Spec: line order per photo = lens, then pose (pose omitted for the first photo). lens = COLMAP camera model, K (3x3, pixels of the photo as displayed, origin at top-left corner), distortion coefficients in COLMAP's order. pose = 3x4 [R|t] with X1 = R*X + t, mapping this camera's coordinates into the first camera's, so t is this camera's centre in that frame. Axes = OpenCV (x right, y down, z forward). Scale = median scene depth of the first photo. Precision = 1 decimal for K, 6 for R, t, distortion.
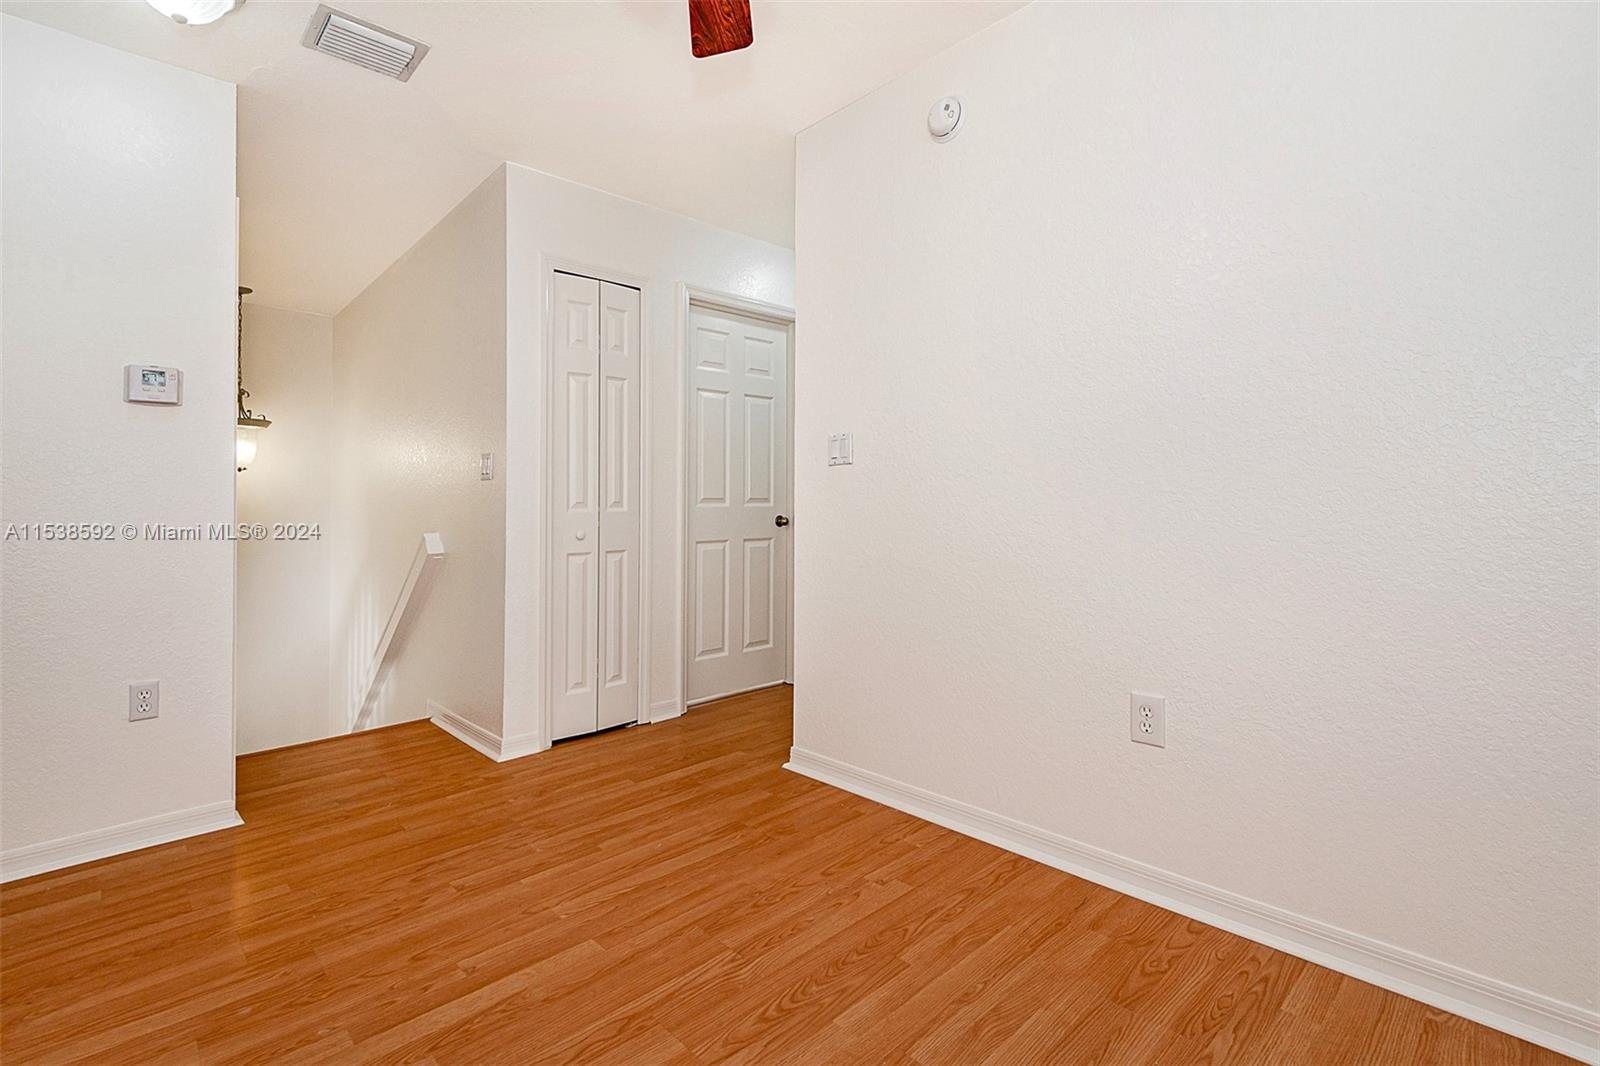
lens RADIAL K [[736.8, 0, 799.4], [0, 736.8, 503.7], [0, 0, 1]] dist [0.000732, -0.025281]
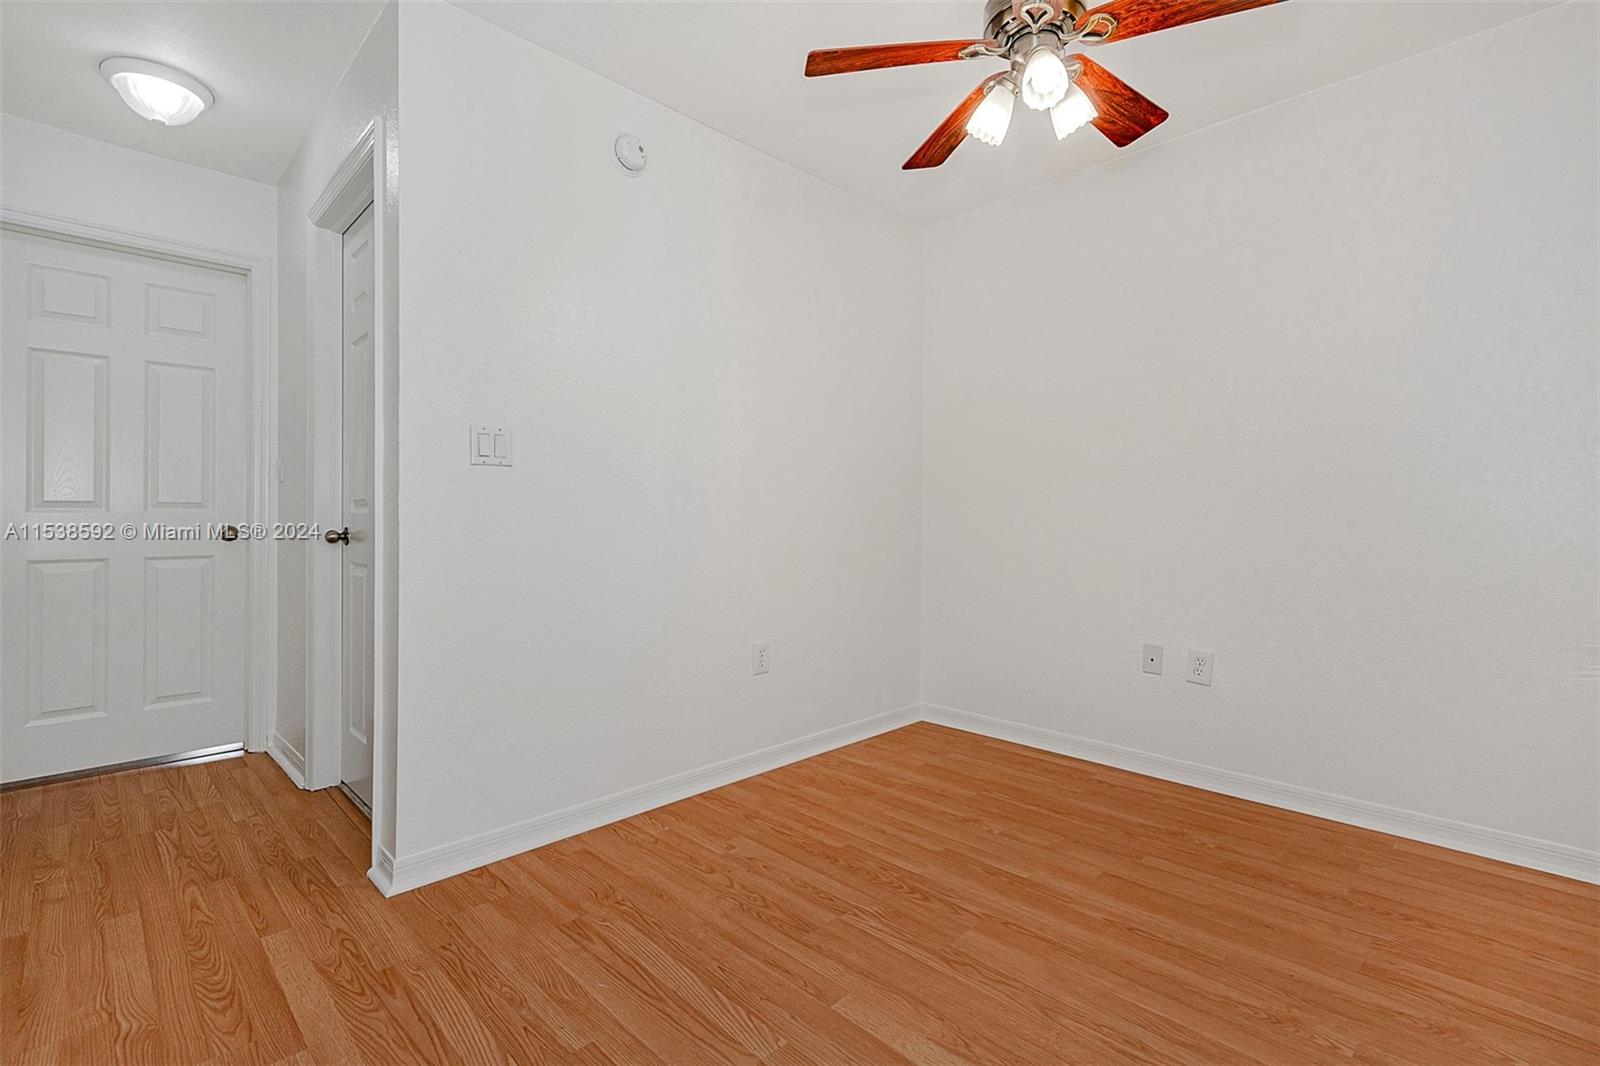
lens RADIAL K [[736.8, 0, 799.4], [0, 736.8, 503.7], [0, 0, 1]] dist [0.000732, -0.025281]
pose [[-0.011526, 0.017473, 0.999781, -0.973265], [0.010584, 0.999793, -0.017351, 0.025768], [-0.999878, 0.010382, -0.011708, 0.892056]]
